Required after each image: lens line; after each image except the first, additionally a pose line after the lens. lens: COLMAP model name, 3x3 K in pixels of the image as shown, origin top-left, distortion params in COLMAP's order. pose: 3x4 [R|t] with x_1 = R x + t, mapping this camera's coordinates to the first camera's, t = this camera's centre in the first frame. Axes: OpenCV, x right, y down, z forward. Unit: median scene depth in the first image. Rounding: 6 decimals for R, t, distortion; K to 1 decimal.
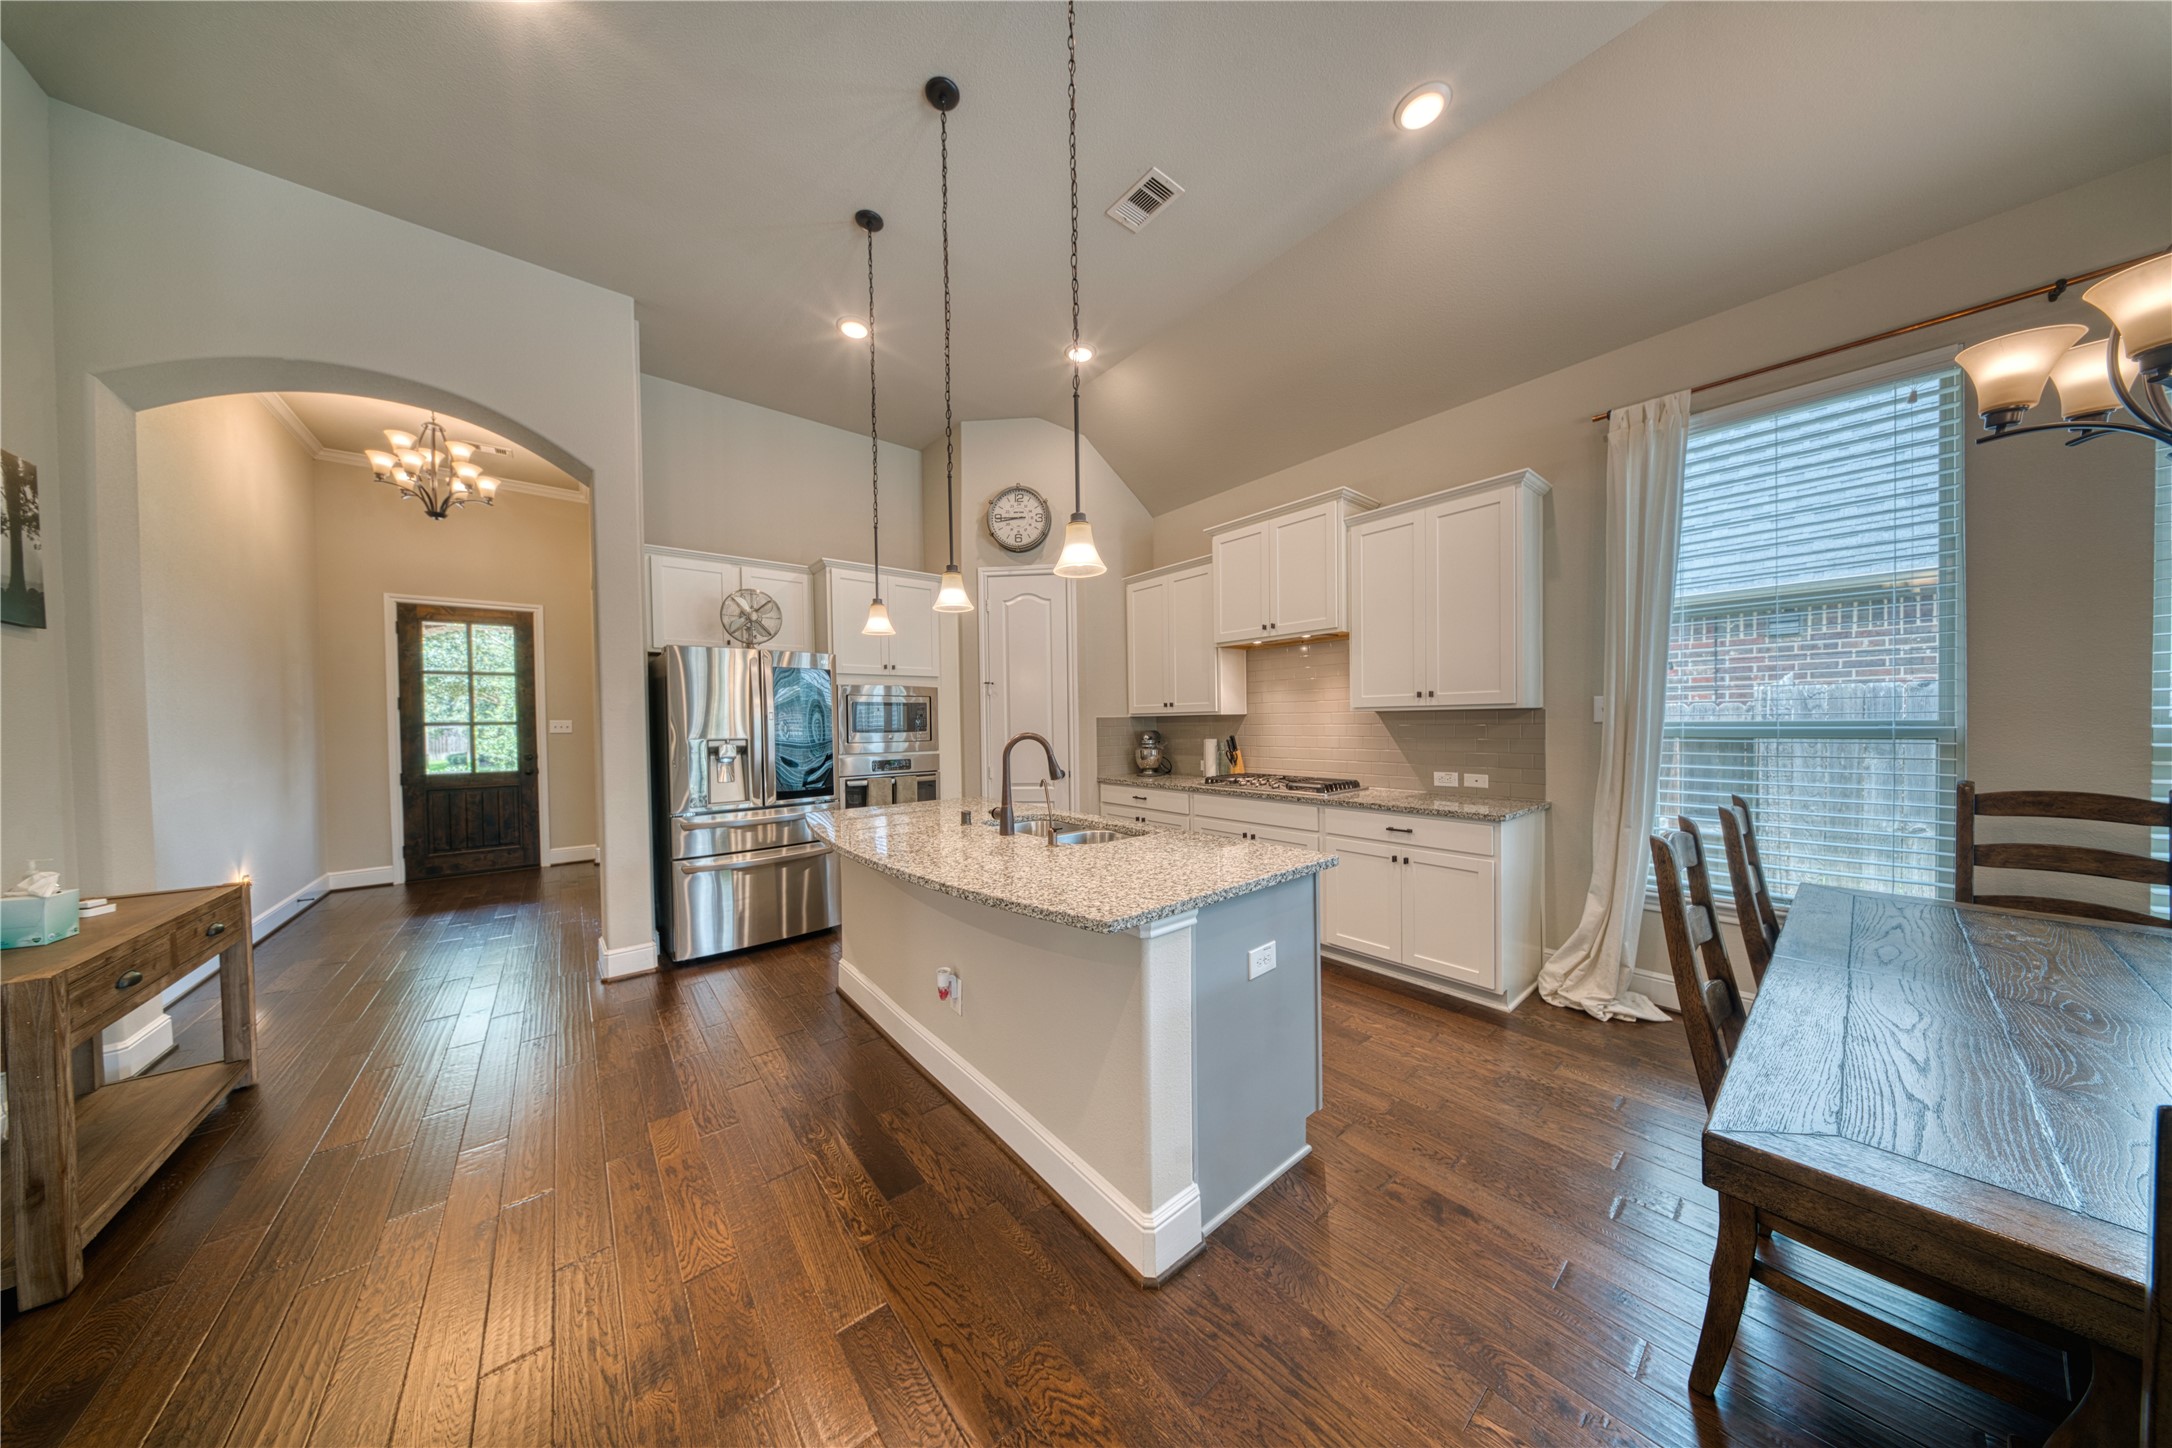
lens RADIAL K [[627.7, 0, 1081.1], [0, 627.7, 730.2], [0, 0, 1]] dist [-0.000810, -0.000331]
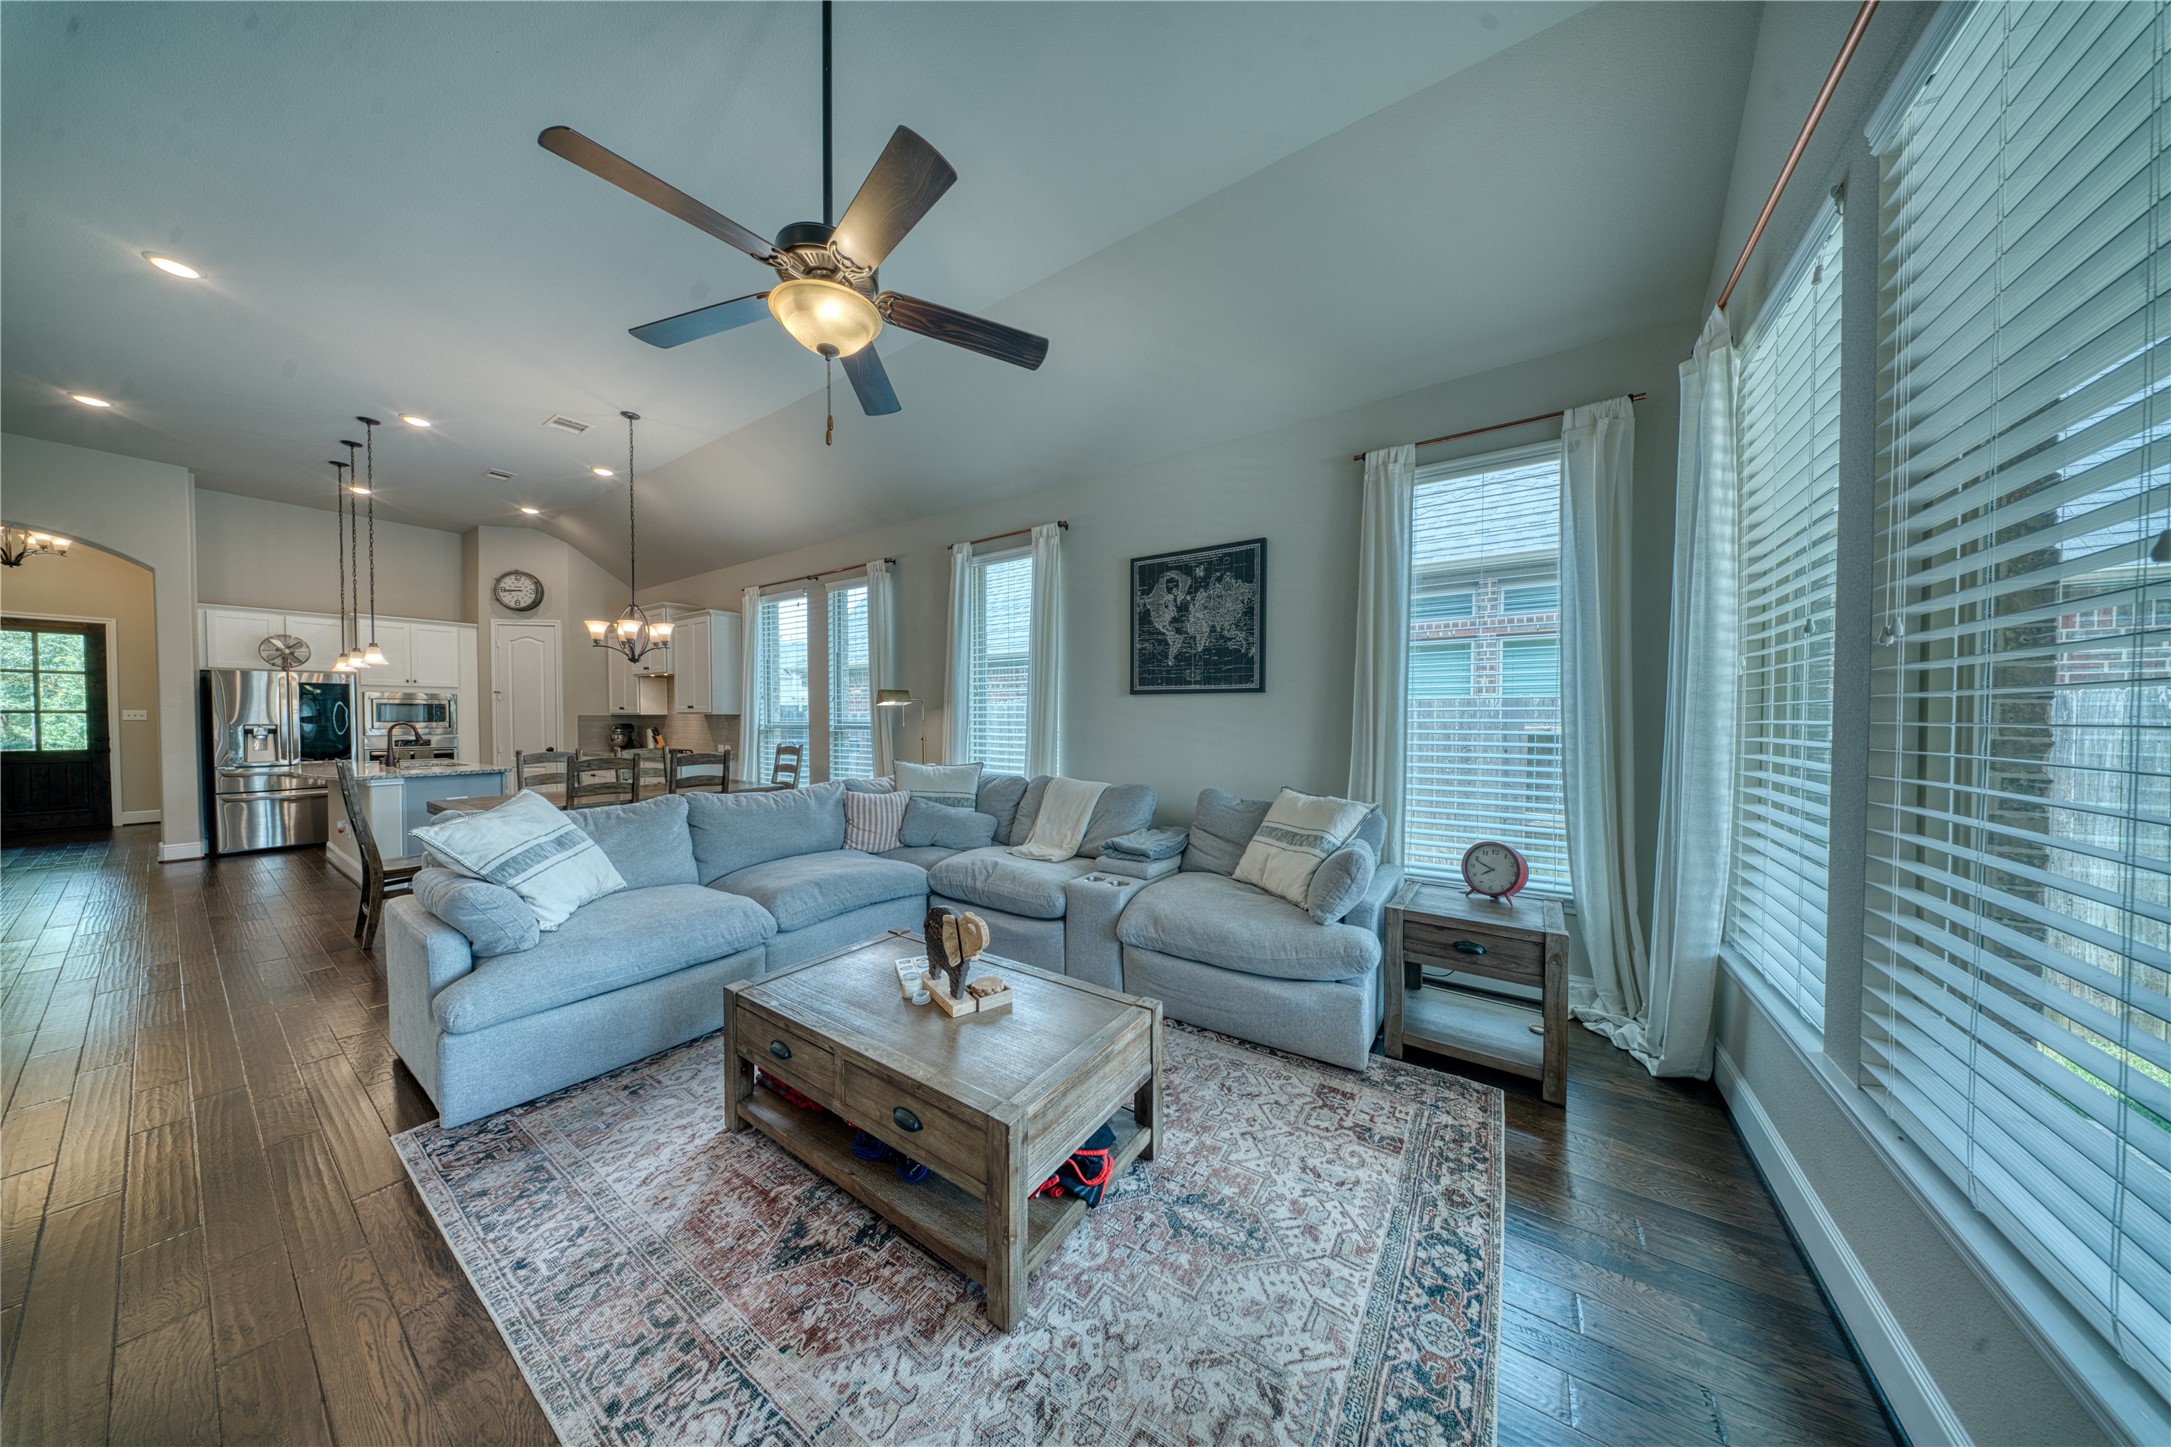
lens RADIAL K [[627.5, 0, 1069.8], [0, 627.5, 725.0], [0, 0, 1]] dist [-0.000810, -0.000331]
pose [[0.960899, 0.008951, 0.276754, 0.829634], [-0.009526, 0.999954, 0.000733, -0.005810], [-0.276735, -0.003341, 0.960941, -0.959225]]
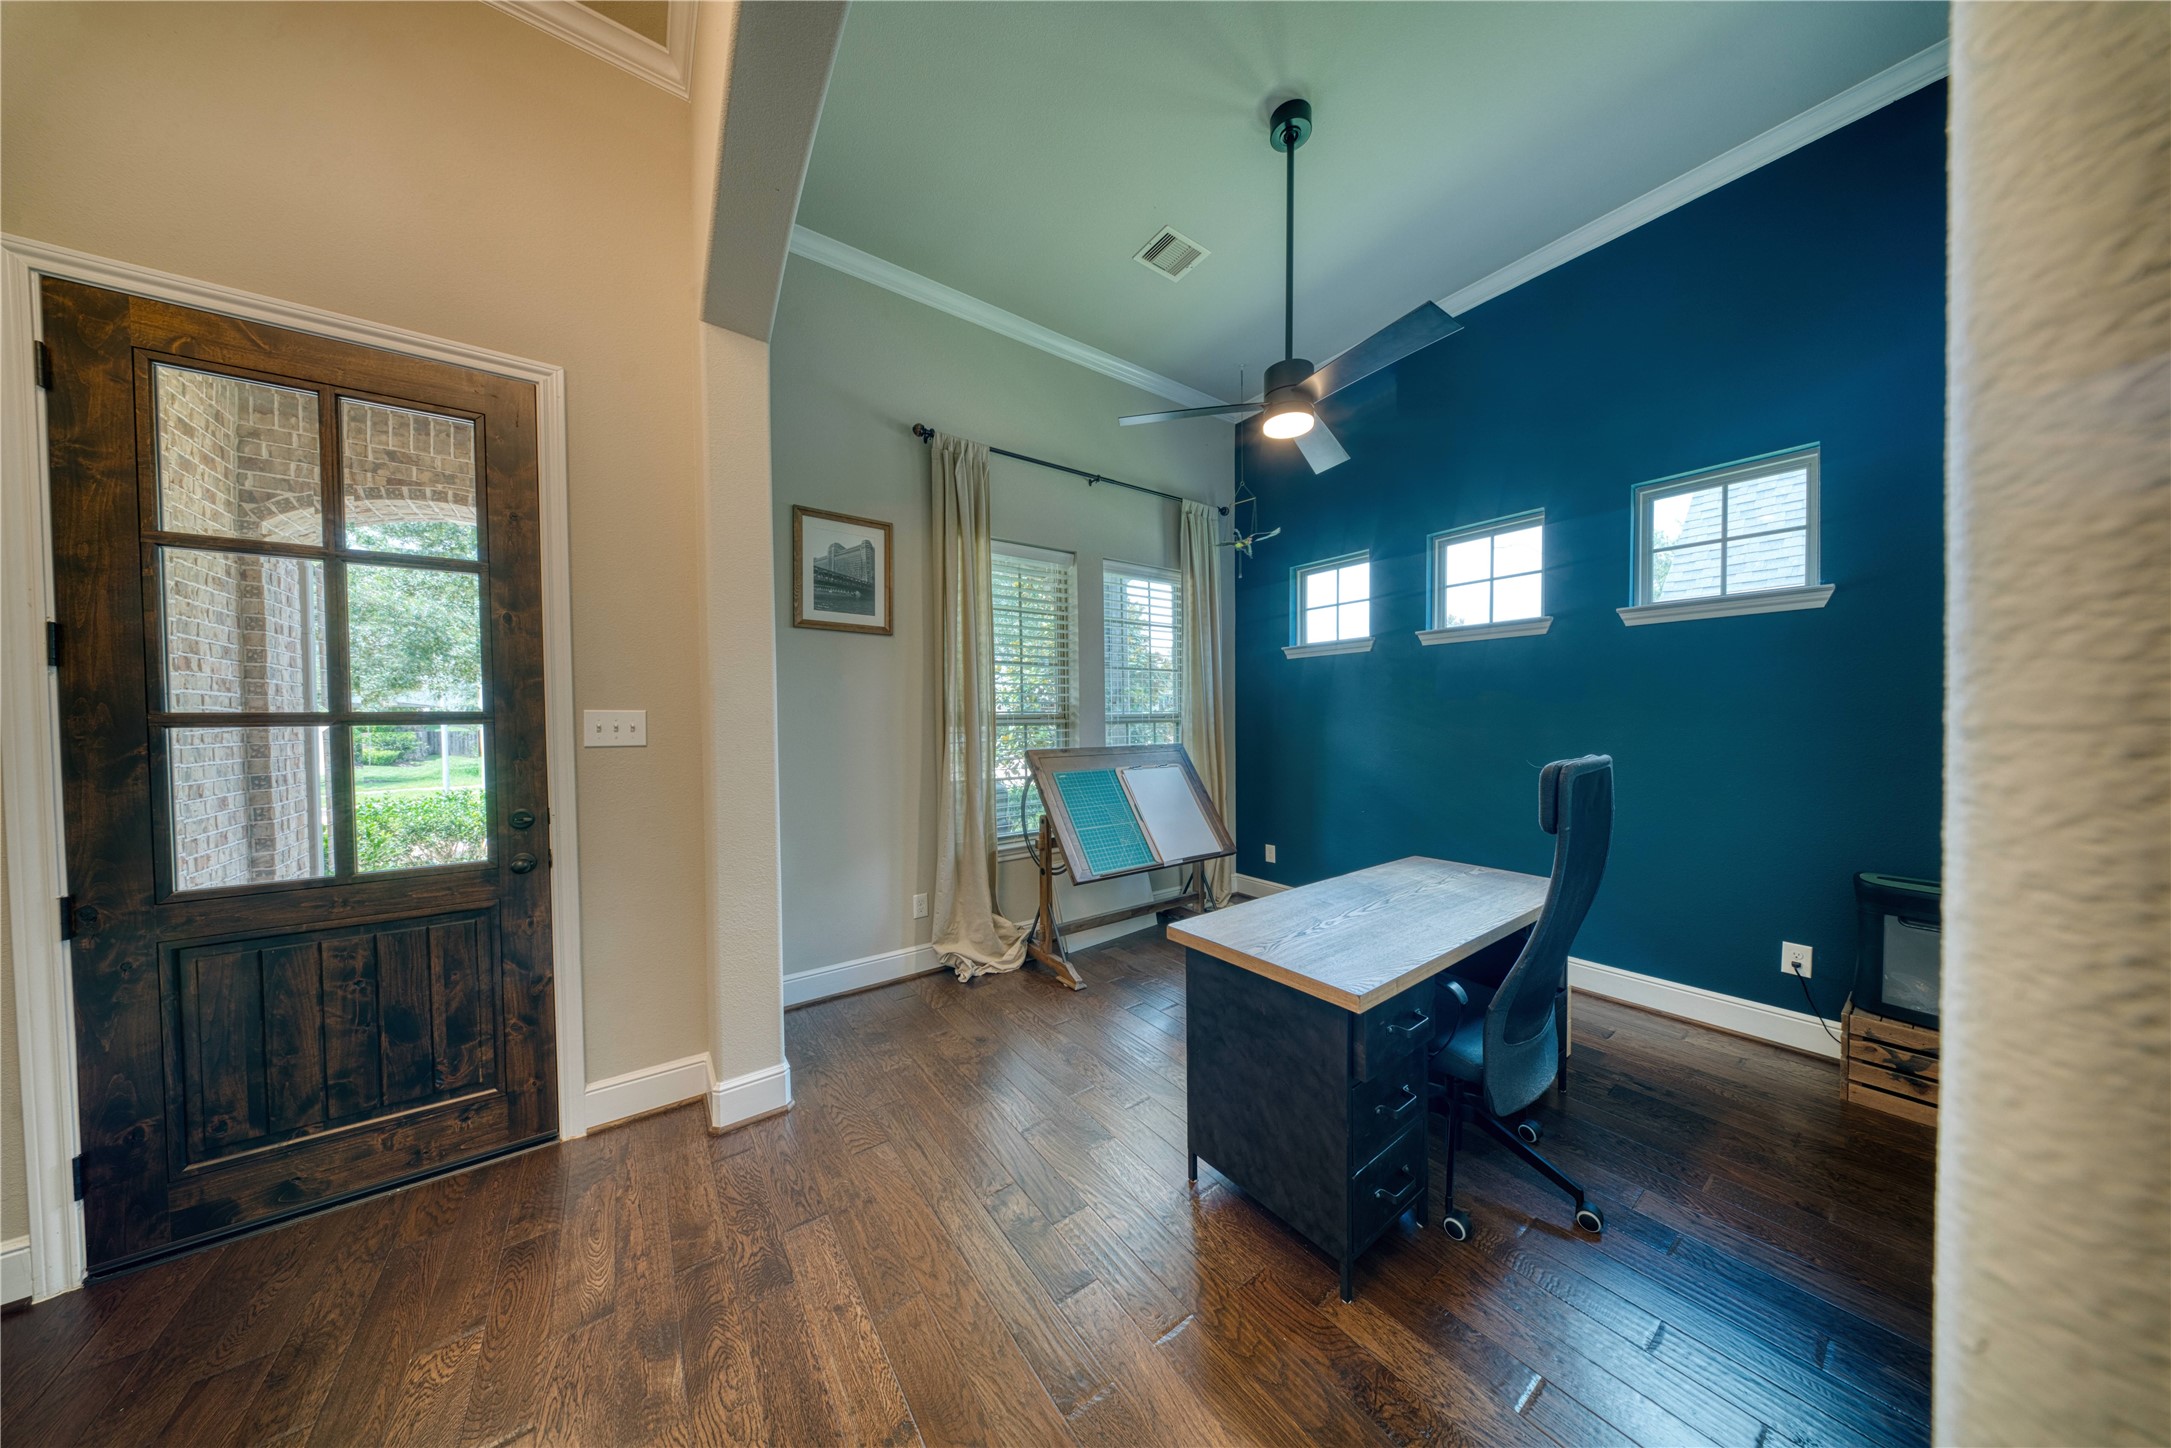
lens RADIAL K [[627.5, 0, 1082.9], [0, 627.5, 731.8], [0, 0, 1]] dist [-0.000810, -0.000331]
pose [[0.999376, 0.000599, -0.035313, -0.735191], [-0.000512, 0.999997, 0.002472, -0.006004], [0.035314, -0.002453, 0.999373, 0.871204]]
